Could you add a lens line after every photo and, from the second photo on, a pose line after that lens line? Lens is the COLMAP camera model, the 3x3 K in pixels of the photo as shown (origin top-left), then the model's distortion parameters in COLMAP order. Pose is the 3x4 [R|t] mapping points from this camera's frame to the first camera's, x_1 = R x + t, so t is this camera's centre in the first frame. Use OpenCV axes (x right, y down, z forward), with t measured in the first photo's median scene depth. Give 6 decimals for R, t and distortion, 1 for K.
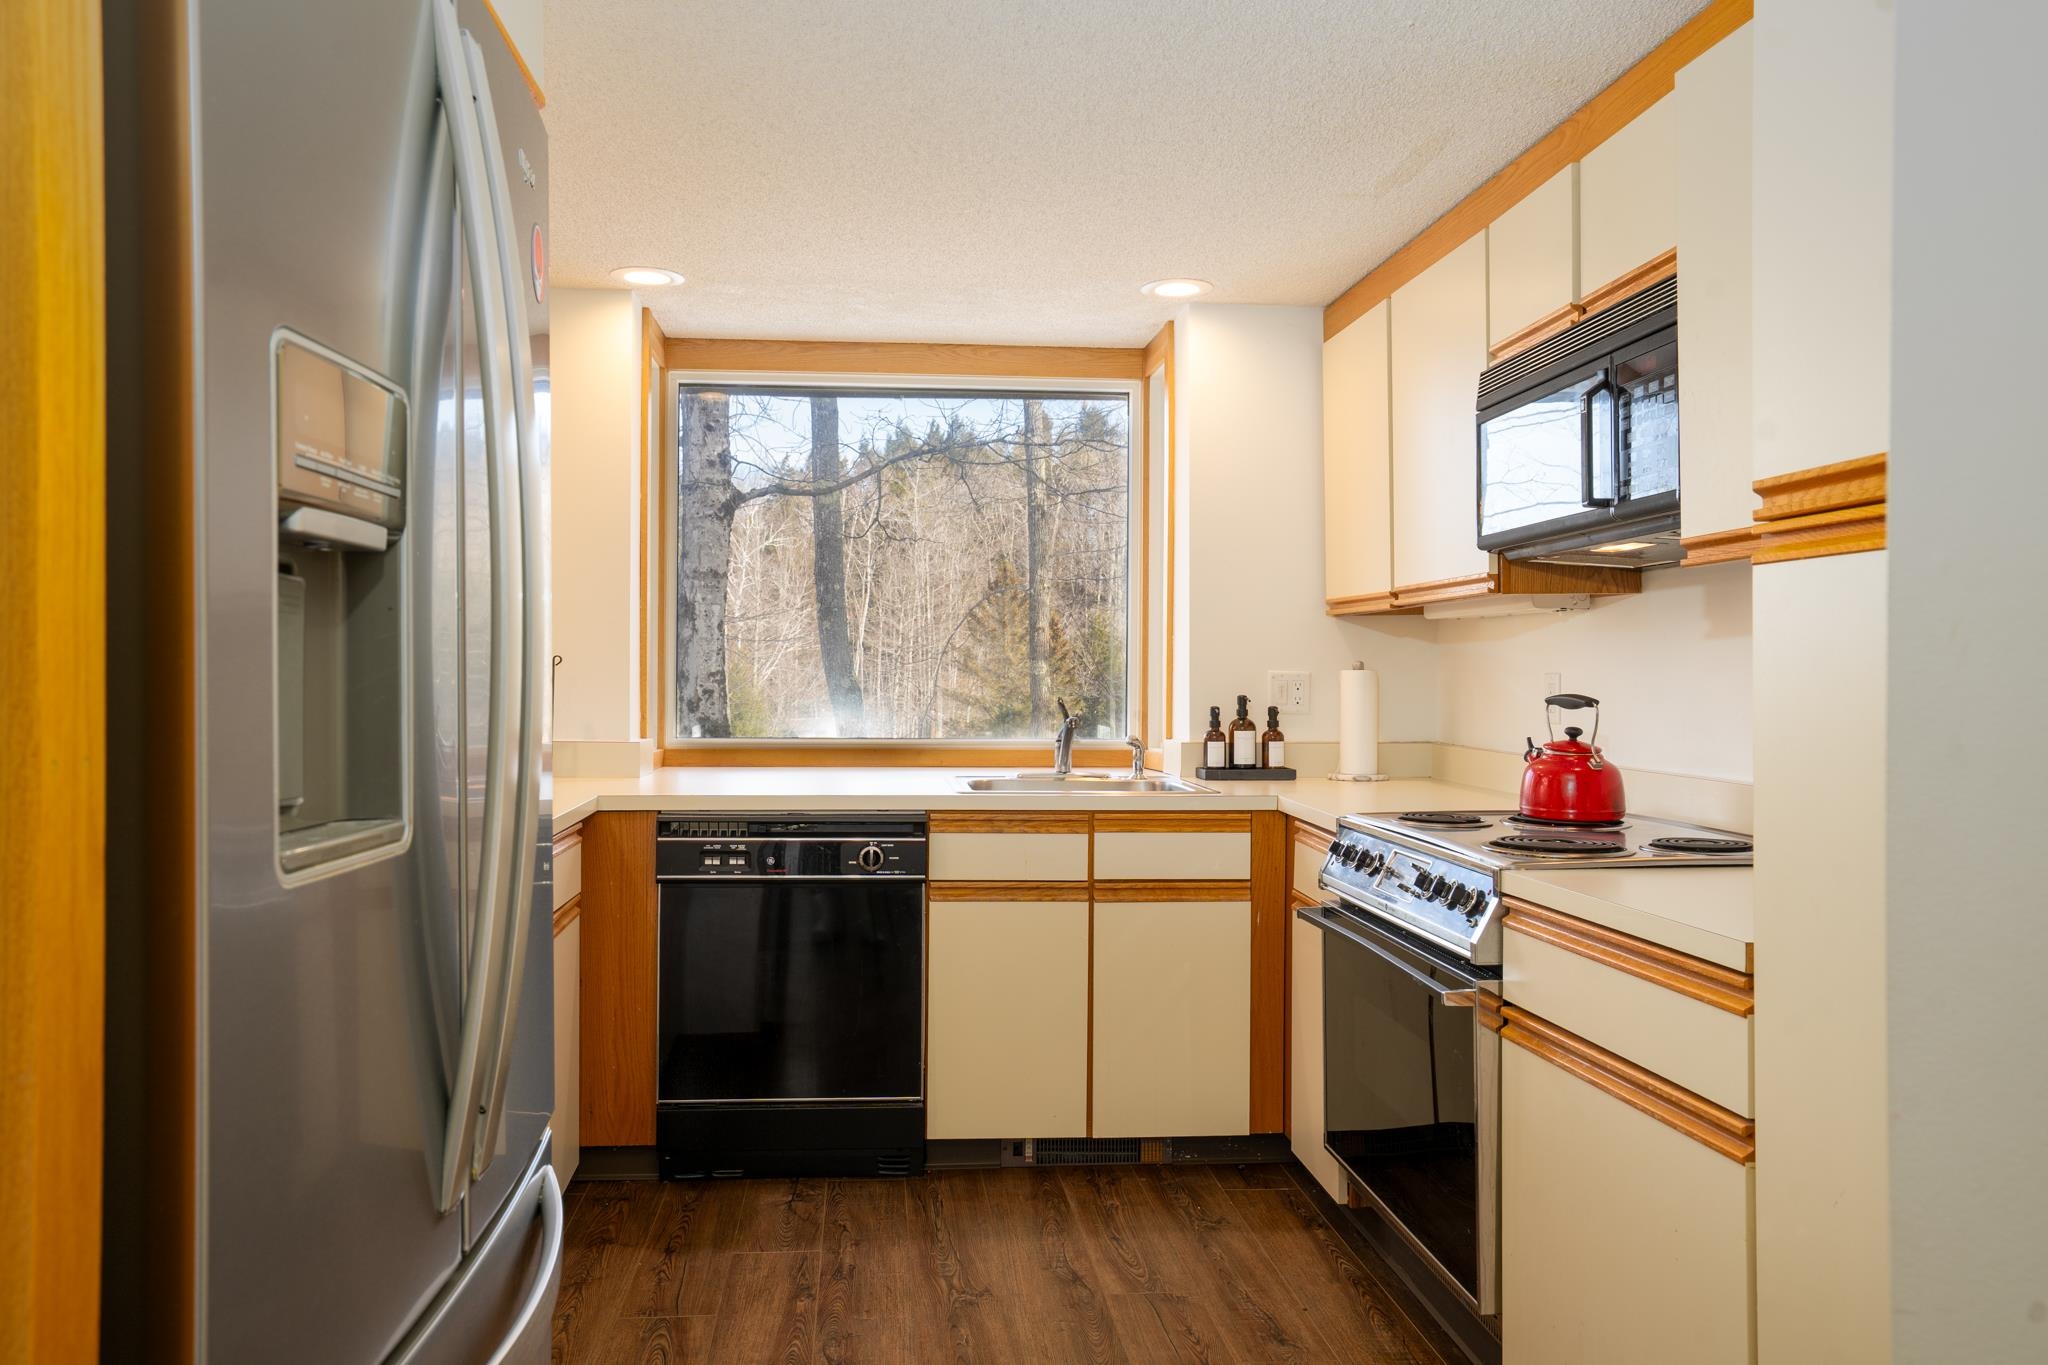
lens RADIAL K [[1442.1, 0, 980.4], [0, 1442.1, 688.0], [0, 0, 1]] dist [0.100928, 0.000771]
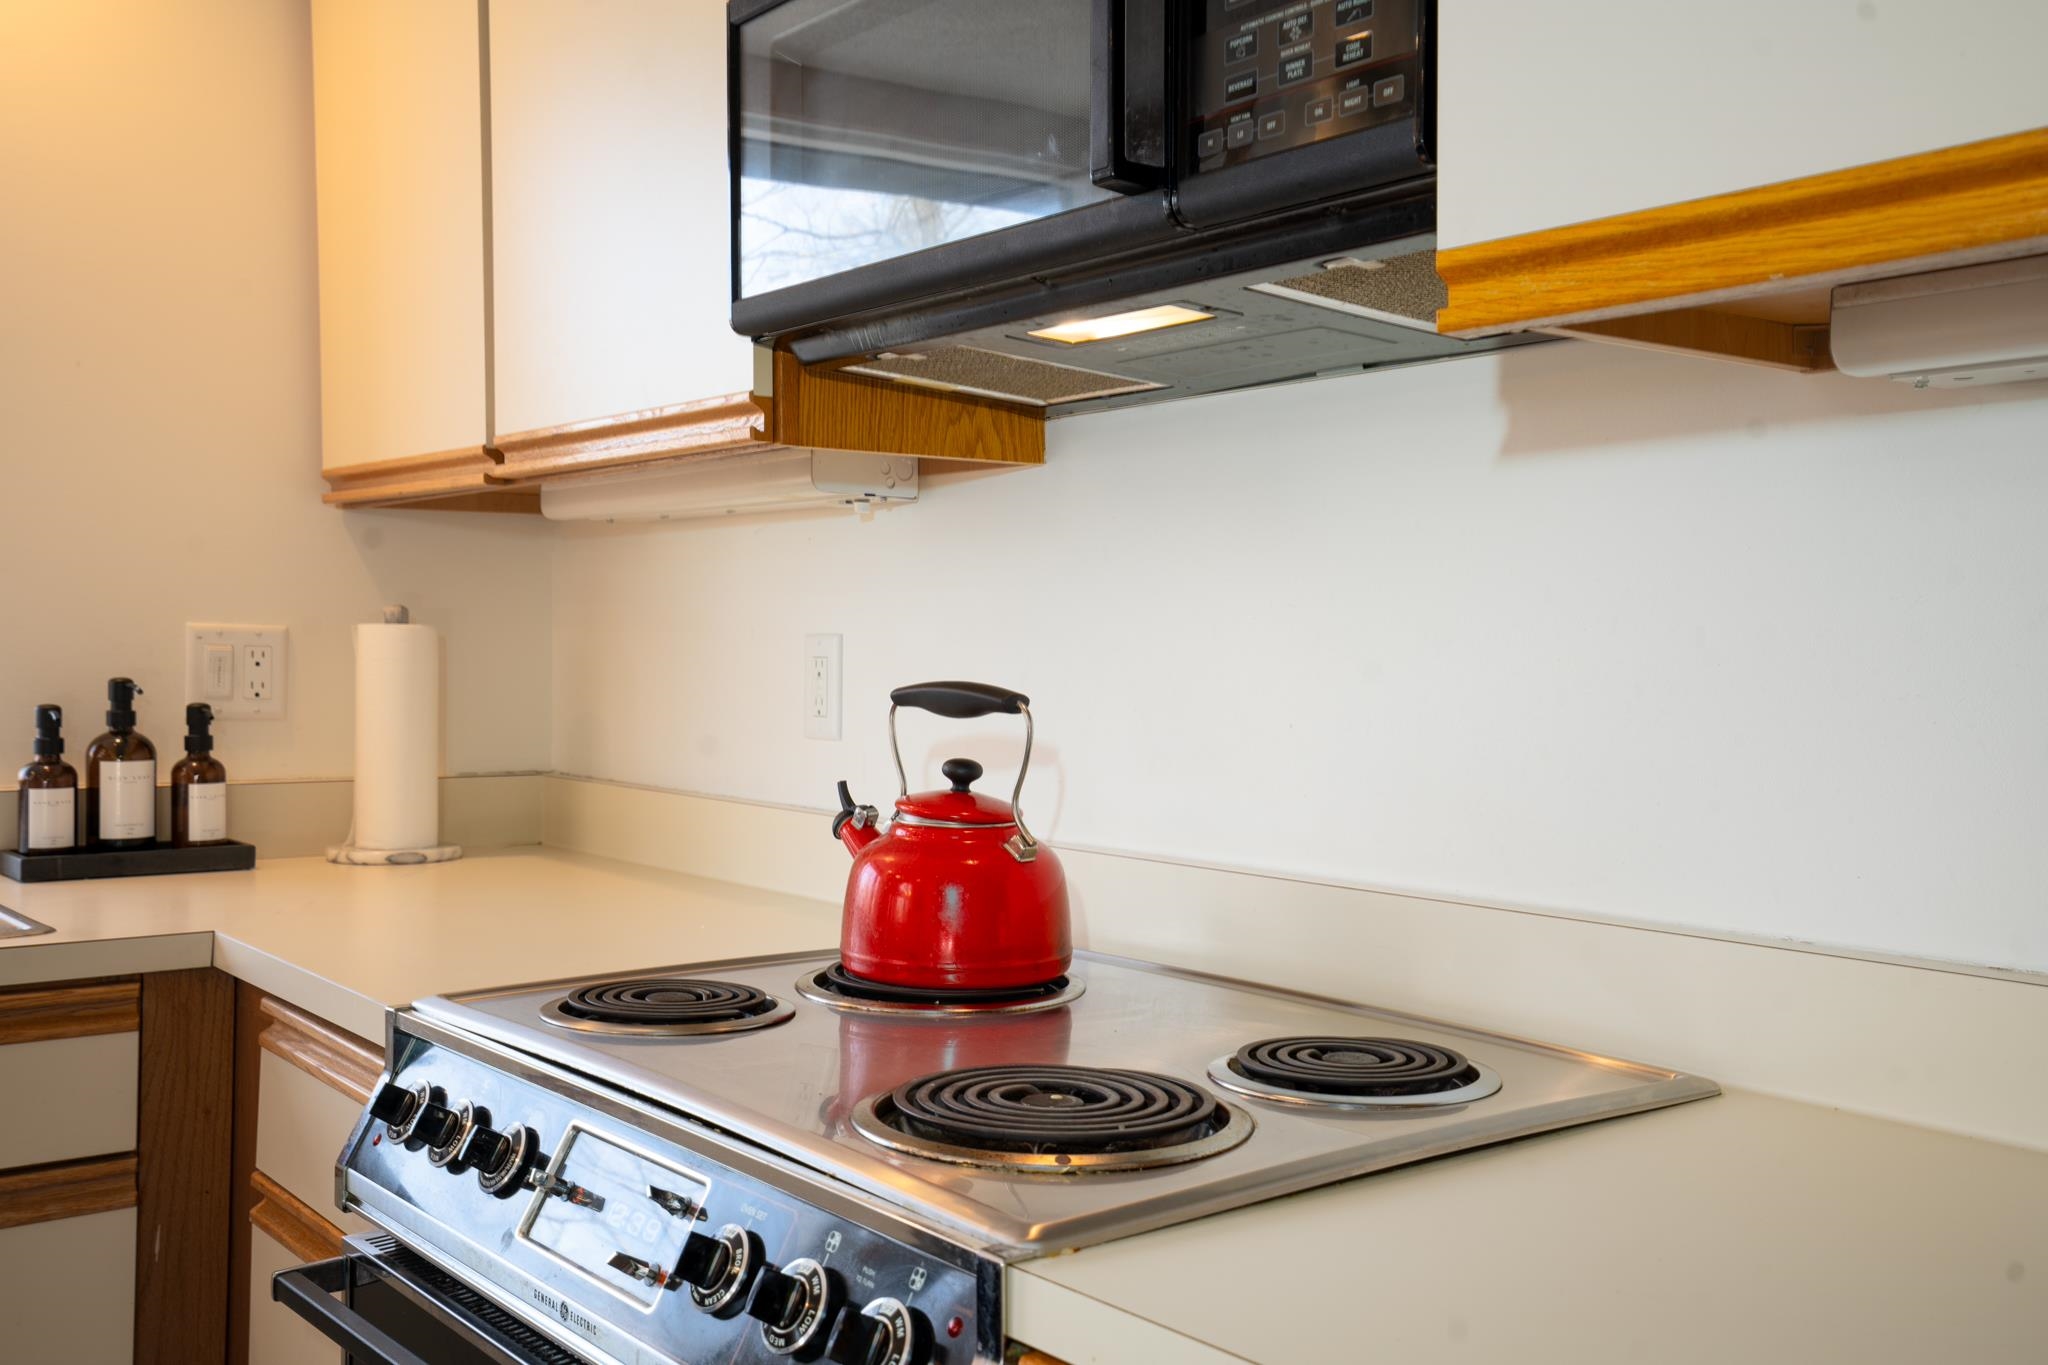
lens RADIAL K [[2055.5, 0, 1024.0], [0, 2055.5, 682.5], [0, 0, 1]] dist [0.116885, -0.005403]
pose [[0.835821, -0.002158, 0.548997, 0.074982], [-0.004233, 0.999937, 0.010375, -0.001433], [-0.548985, -0.010995, 0.835760, 0.396346]]
